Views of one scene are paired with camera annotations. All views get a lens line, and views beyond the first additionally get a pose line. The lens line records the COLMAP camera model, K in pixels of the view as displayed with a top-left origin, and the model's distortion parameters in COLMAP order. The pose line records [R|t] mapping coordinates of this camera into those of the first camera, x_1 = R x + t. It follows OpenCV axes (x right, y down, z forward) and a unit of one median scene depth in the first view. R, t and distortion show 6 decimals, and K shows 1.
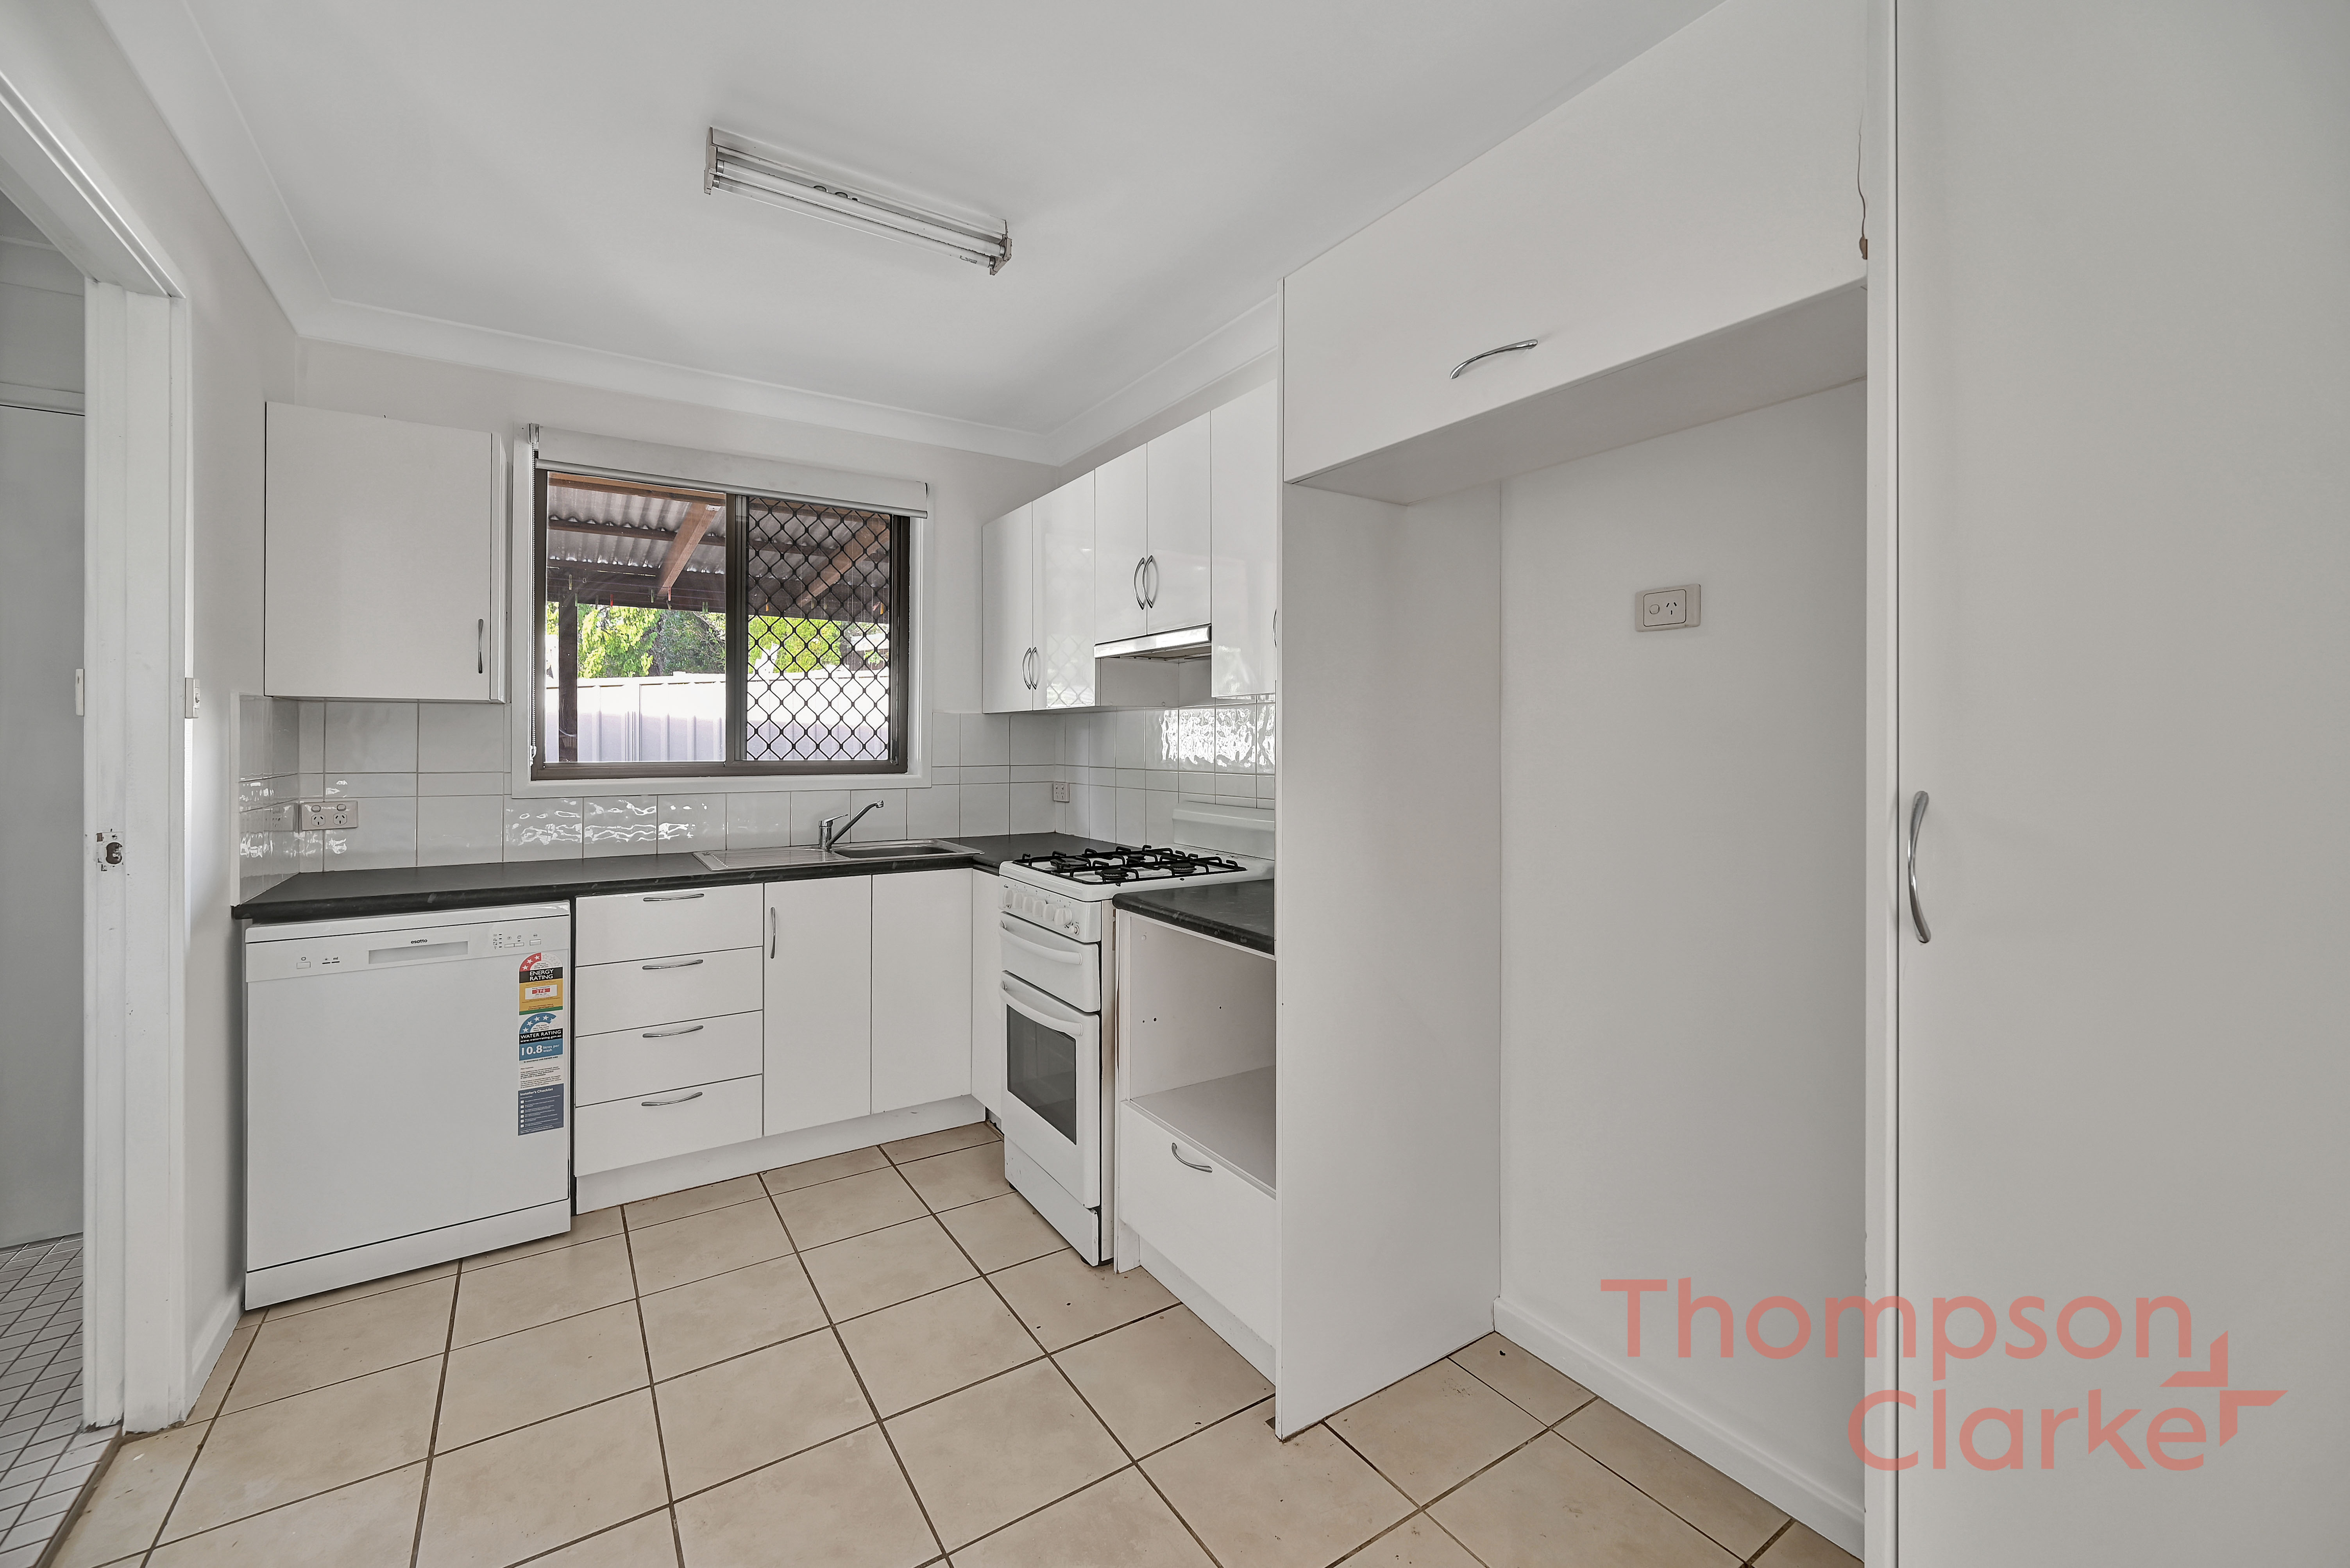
lens RADIAL K [[966.8, 0, 1184.4], [0, 966.8, 765.0], [0, 0, 1]] dist [-0.001394, 0.000046]
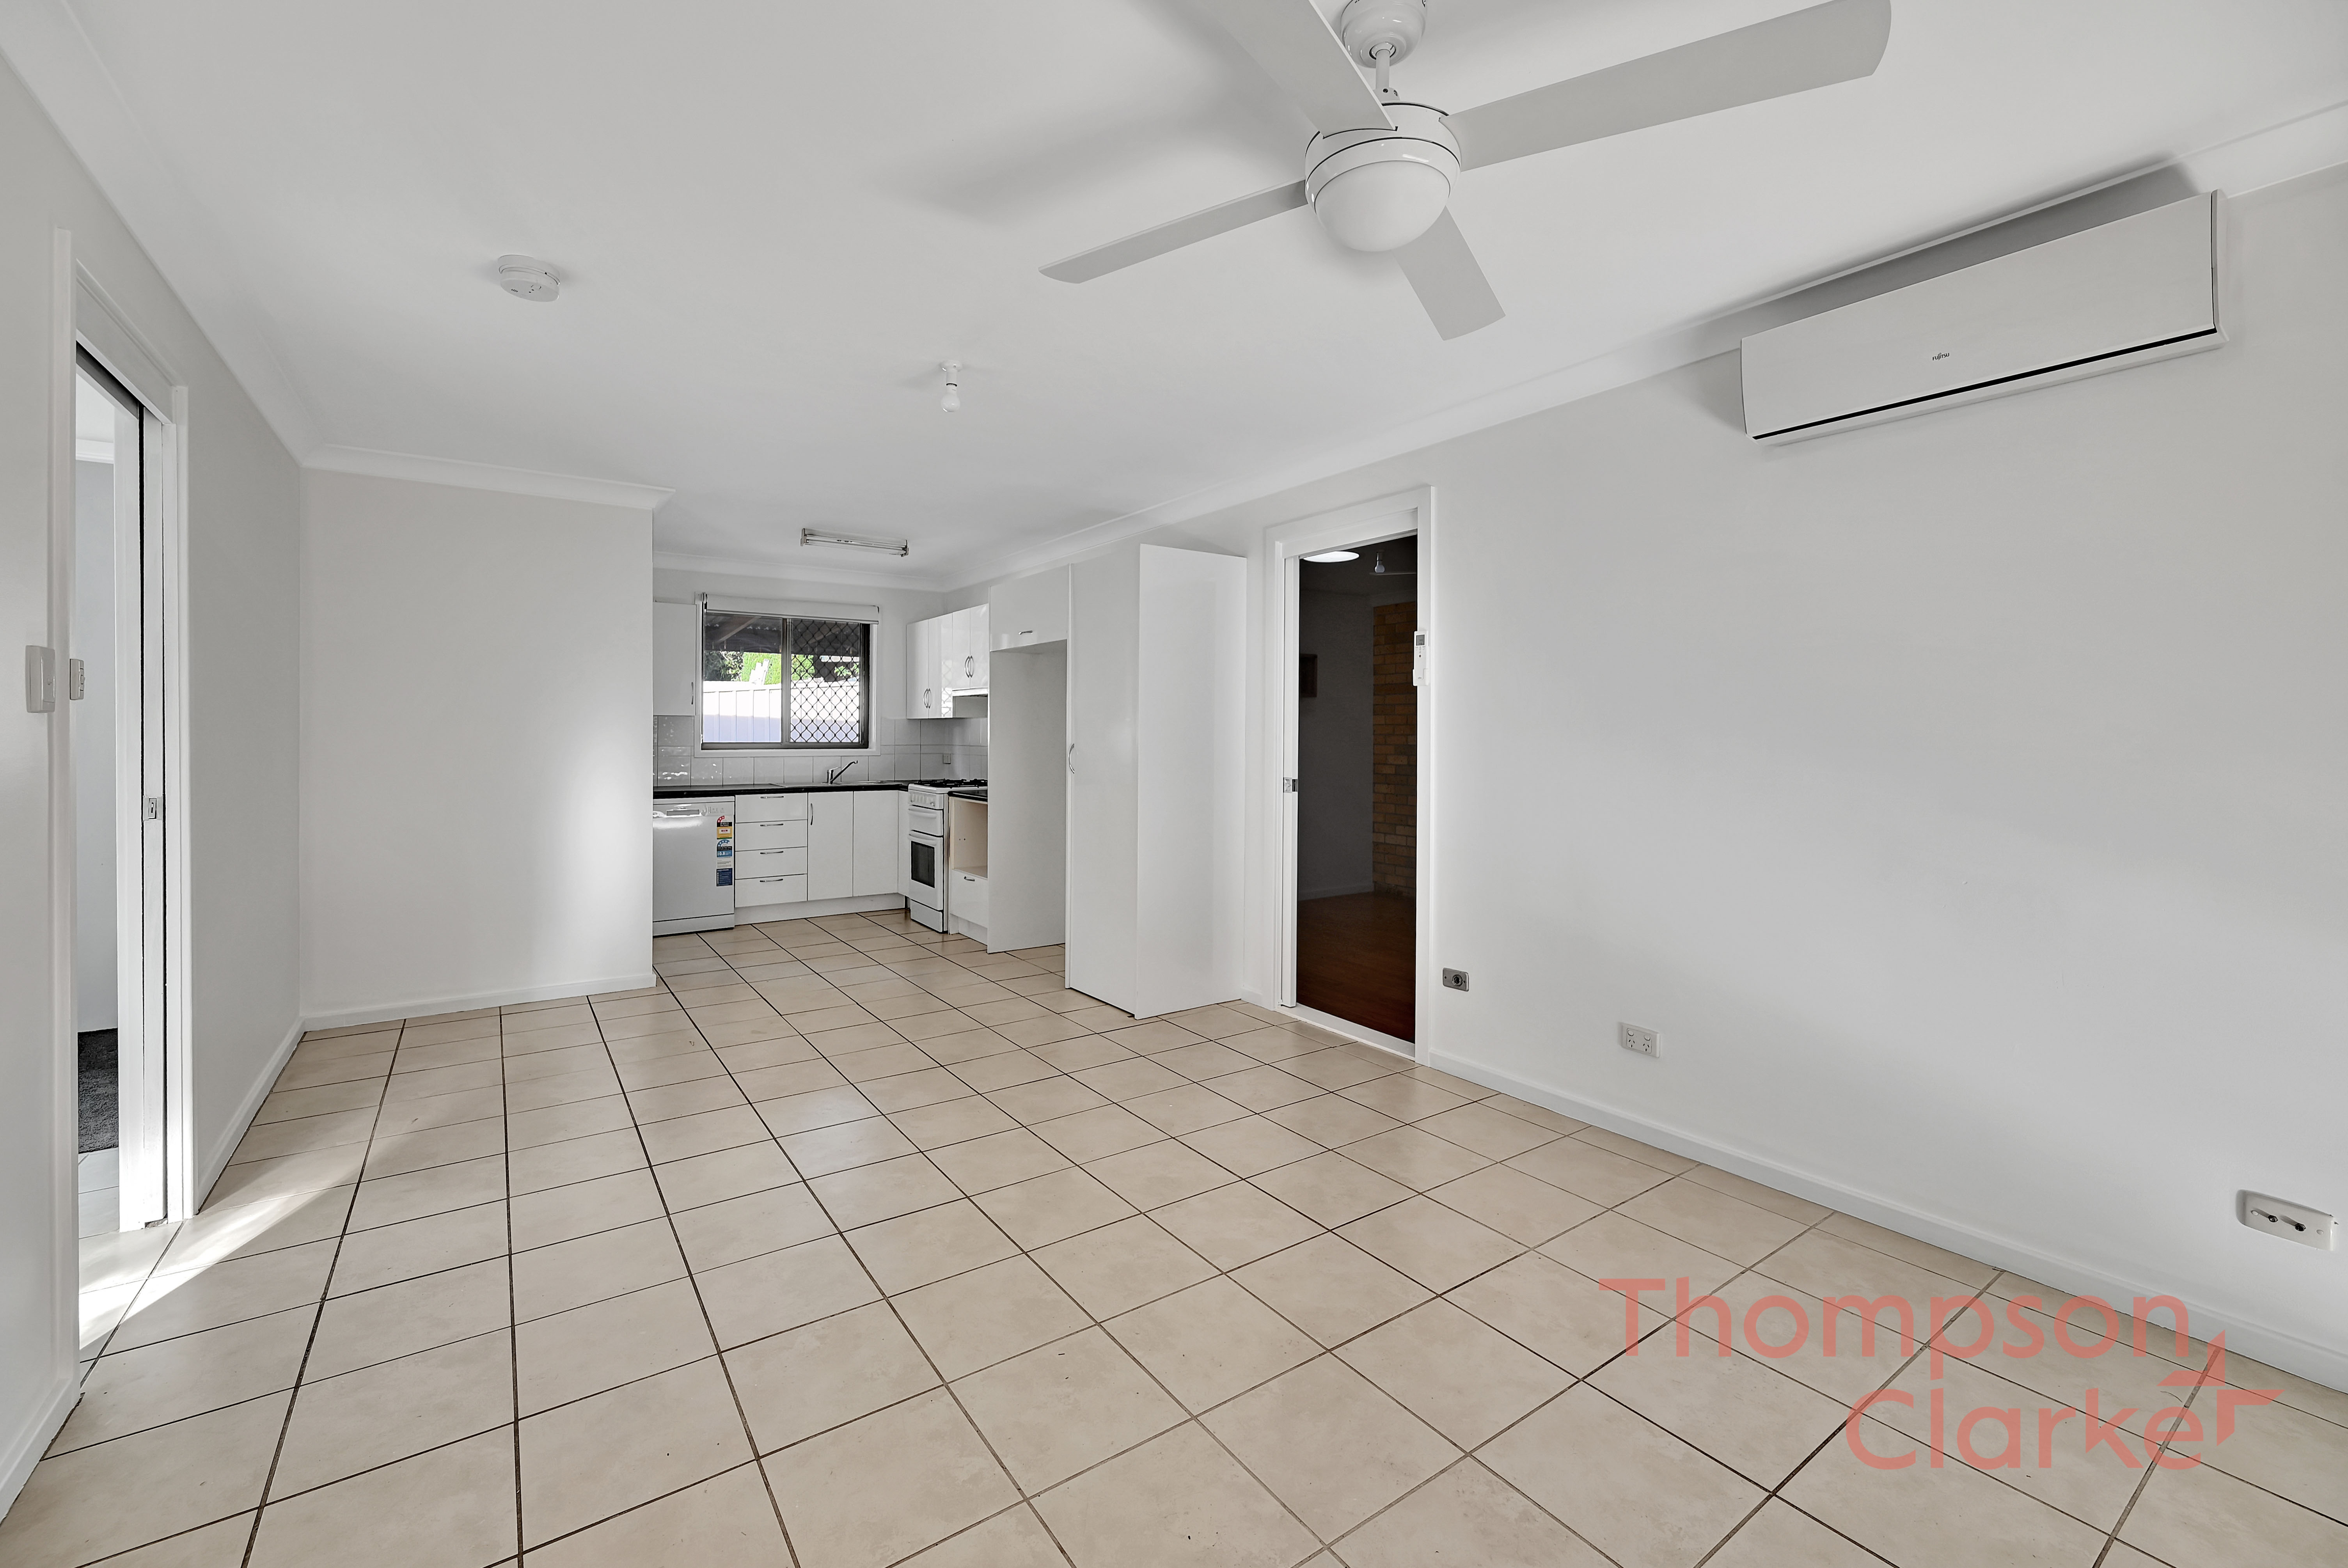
lens RADIAL K [[966.1, 0, 1164.6], [0, 966.1, 765.5], [0, 0, 1]] dist [-0.001394, 0.000046]
pose [[0.999718, 0.003893, 0.023426, 0.369564], [-0.004116, 0.999947, 0.009476, 0.029462], [-0.023388, -0.009569, 0.999681, -1.338278]]
